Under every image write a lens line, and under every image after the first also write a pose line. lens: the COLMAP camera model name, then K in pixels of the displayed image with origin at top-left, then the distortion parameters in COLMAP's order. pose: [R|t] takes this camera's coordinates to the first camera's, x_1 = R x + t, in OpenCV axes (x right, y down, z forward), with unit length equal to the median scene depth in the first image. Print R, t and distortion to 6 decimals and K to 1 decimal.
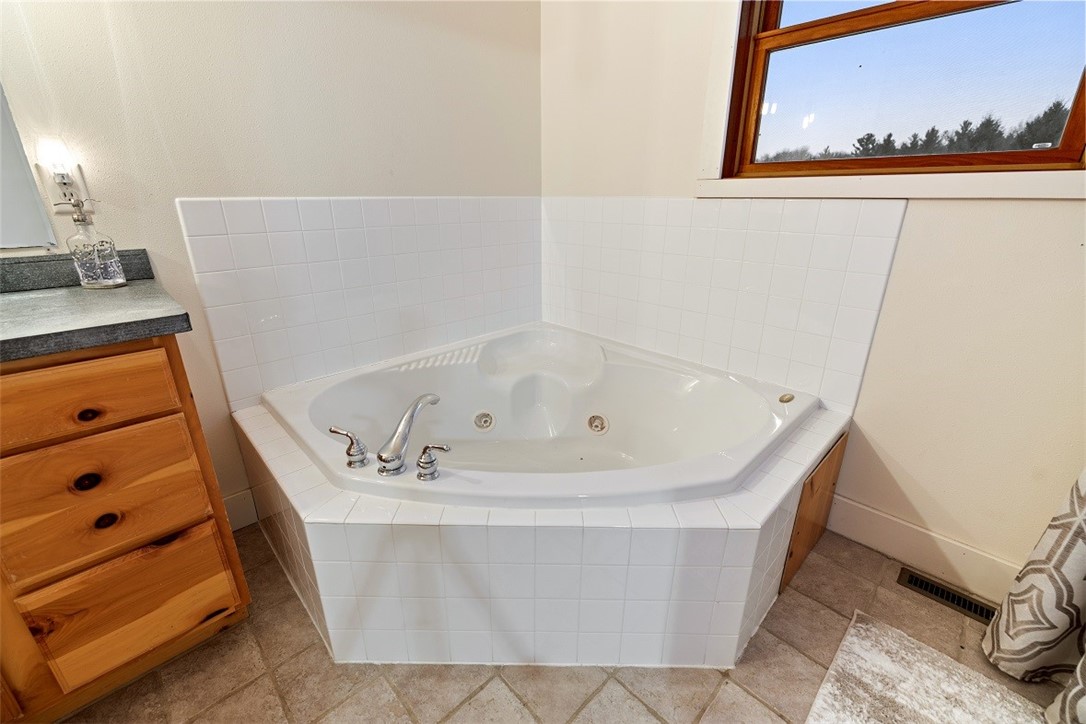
lens RADIAL K [[454.0, 0, 546.8], [0, 454.0, 357.9], [0, 0, 1]] dist [0.000790, 0.000055]
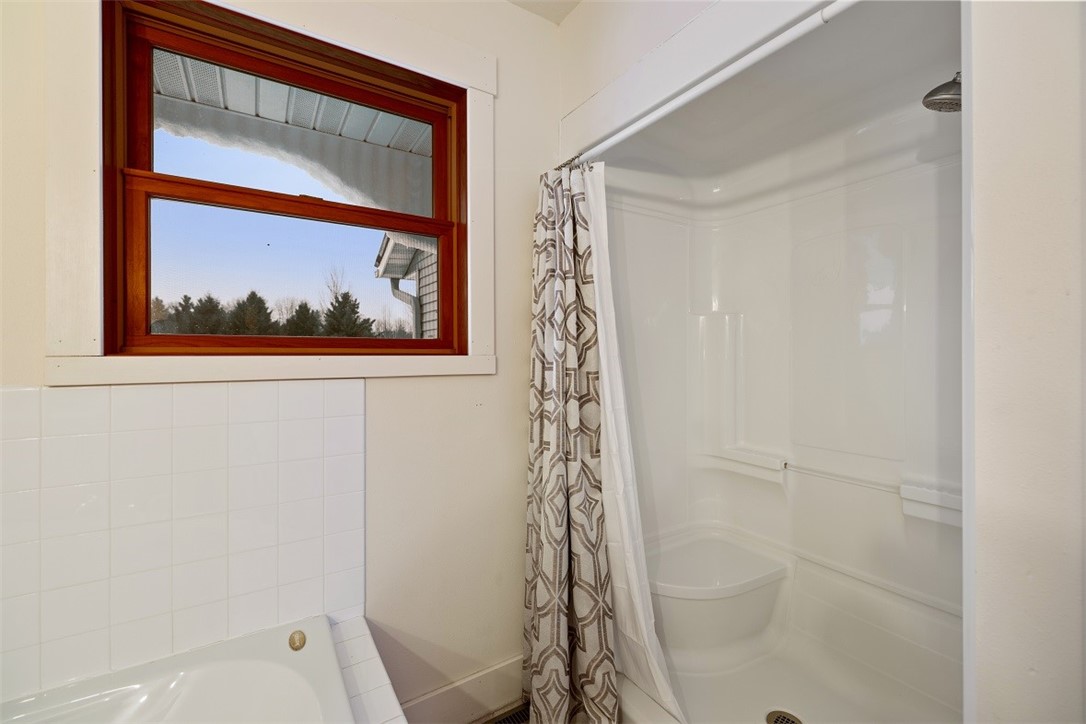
lens RADIAL K [[454.0, 0, 546.8], [0, 454.0, 357.9], [0, 0, 1]] dist [0.000790, 0.000055]
pose [[0.210767, -0.003865, 0.977529, -0.099657], [0.332362, 0.940702, -0.067942, -0.157952], [-0.919300, 0.339213, 0.199553, 0.341859]]
